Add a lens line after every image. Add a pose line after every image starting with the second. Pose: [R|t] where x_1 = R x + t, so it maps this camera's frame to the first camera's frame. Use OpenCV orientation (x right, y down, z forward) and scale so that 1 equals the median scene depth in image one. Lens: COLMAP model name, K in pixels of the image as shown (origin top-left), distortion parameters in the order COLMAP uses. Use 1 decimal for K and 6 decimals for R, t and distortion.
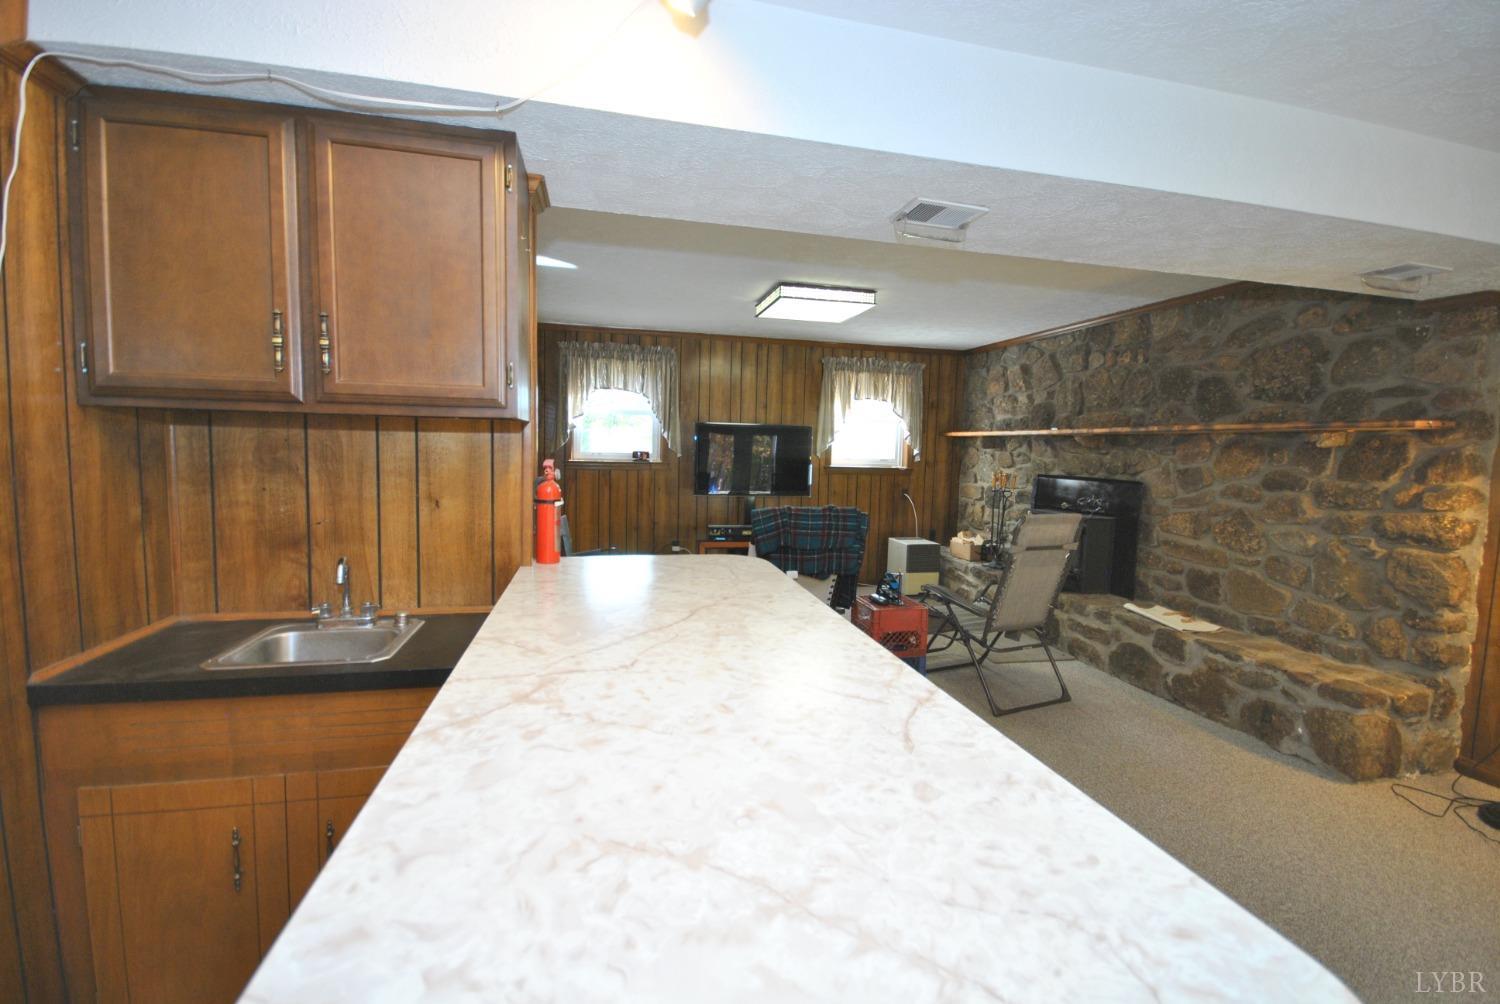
lens RADIAL K [[659.4, 0, 749.6], [0, 659.4, 501.6], [0, 0, 1]] dist [-0.002725, -0.004520]
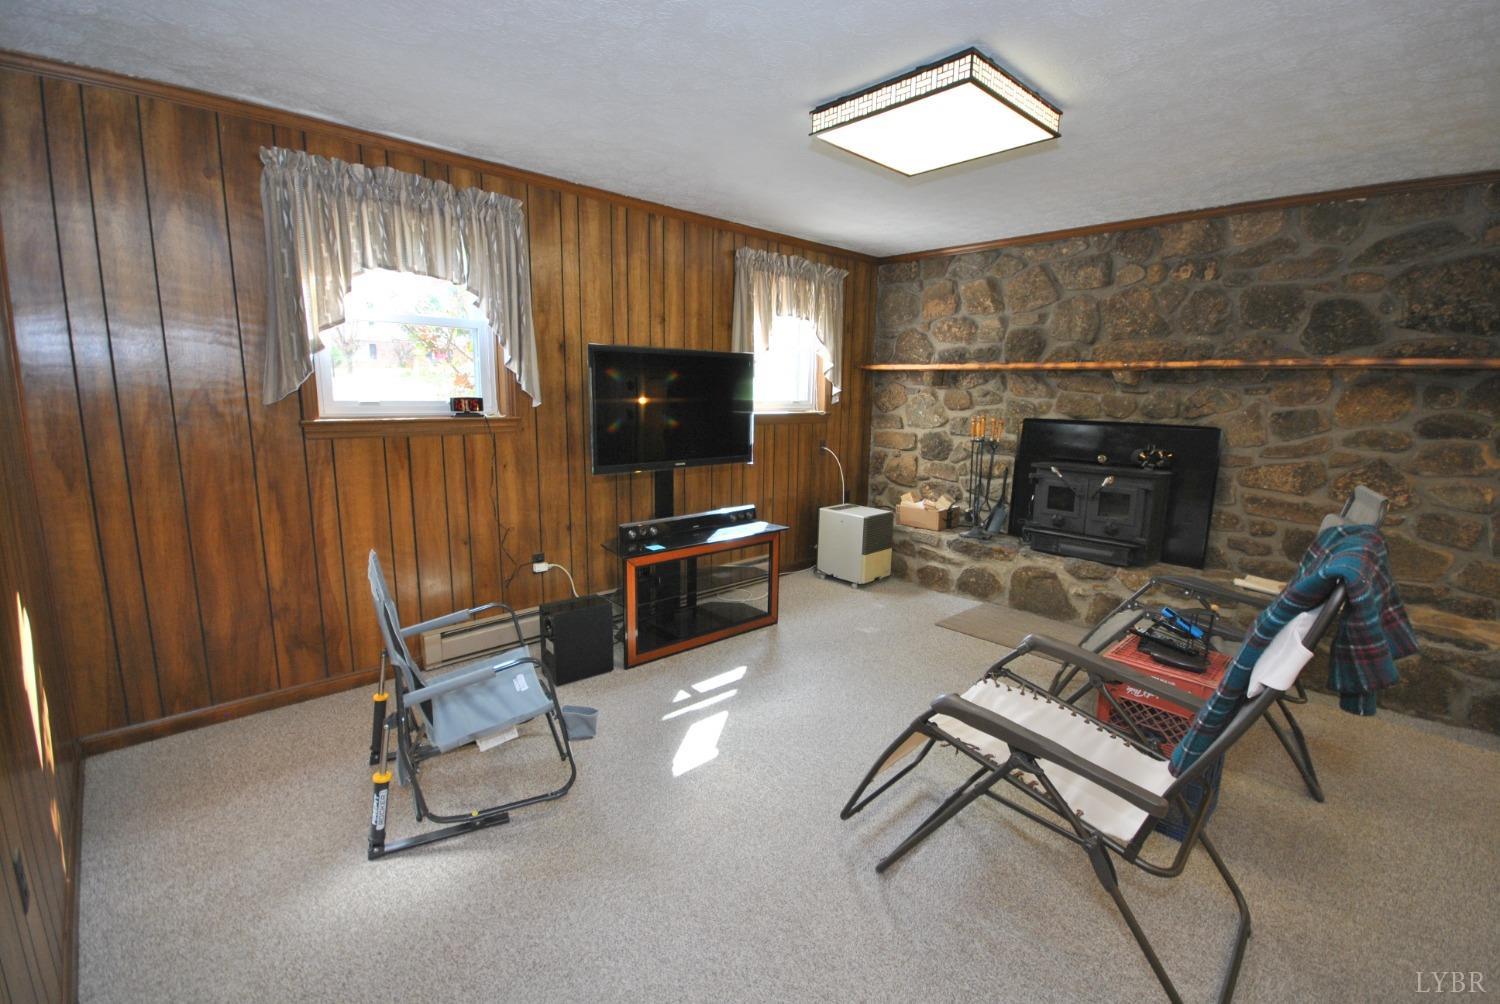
lens RADIAL K [[659.4, 0, 754.1], [0, 659.4, 504.9], [0, 0, 1]] dist [-0.002725, -0.004520]
pose [[0.859980, -0.099160, 0.500601, -0.297758], [0.045791, 0.991978, 0.117828, -0.052737], [-0.508268, -0.078407, 0.857622, 0.528840]]
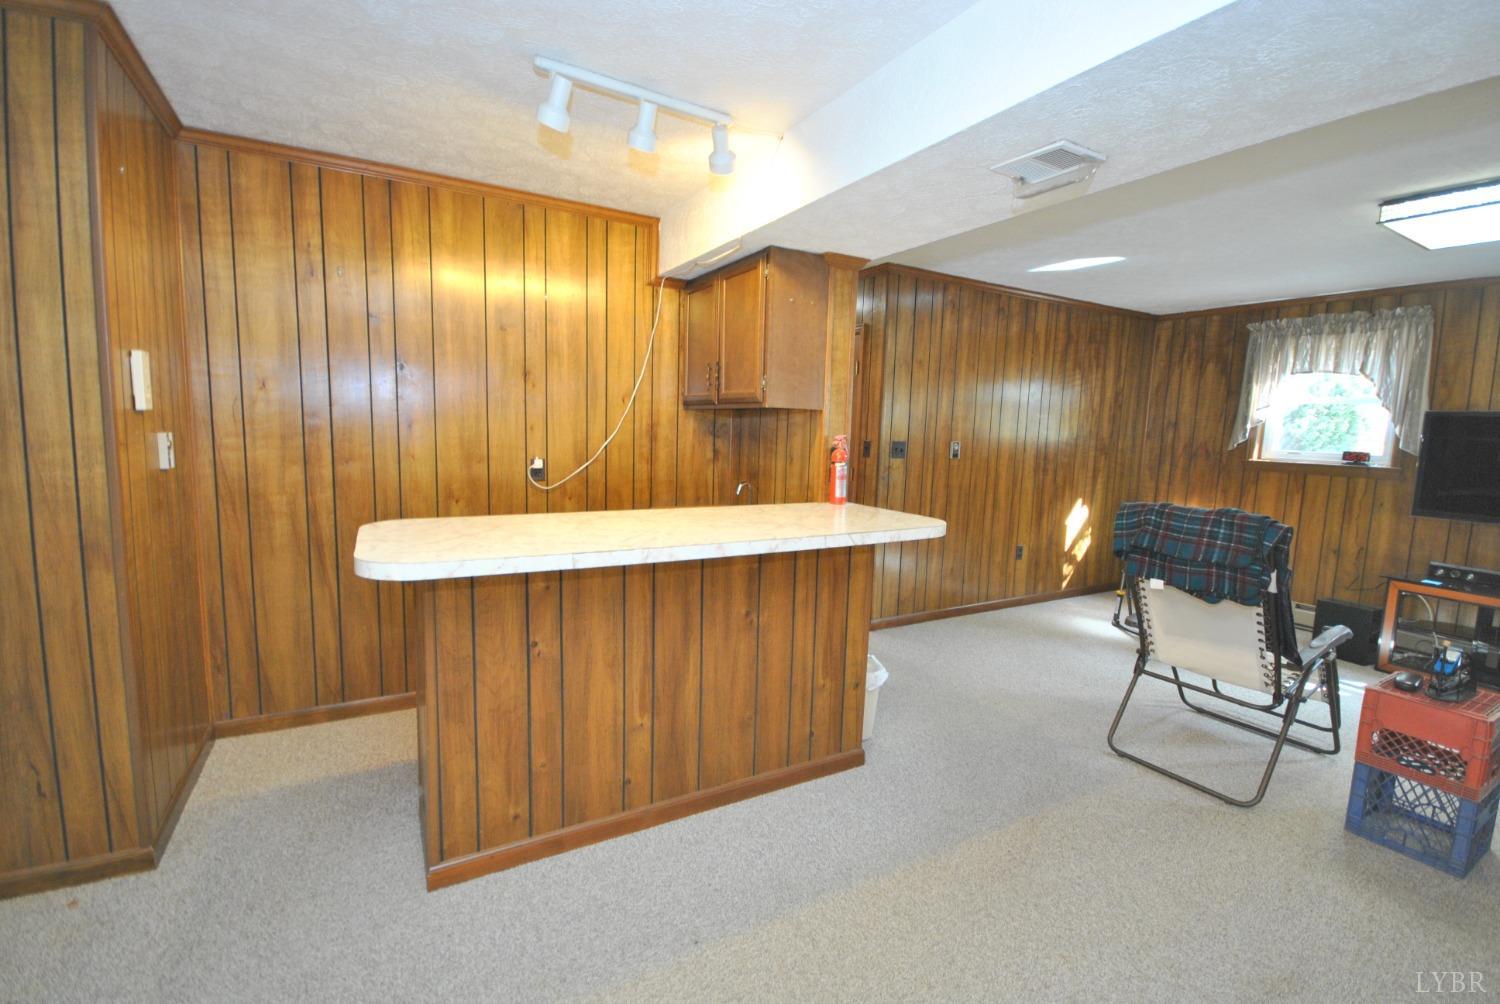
lens RADIAL K [[659.4, 0, 748.5], [0, 659.4, 496.9], [0, 0, 1]] dist [-0.002725, -0.004520]
pose [[0.301799, 0.091639, -0.948957, 0.426519], [-0.105083, 0.992502, 0.062425, 0.001355], [0.947563, 0.080879, 0.309166, 0.140681]]
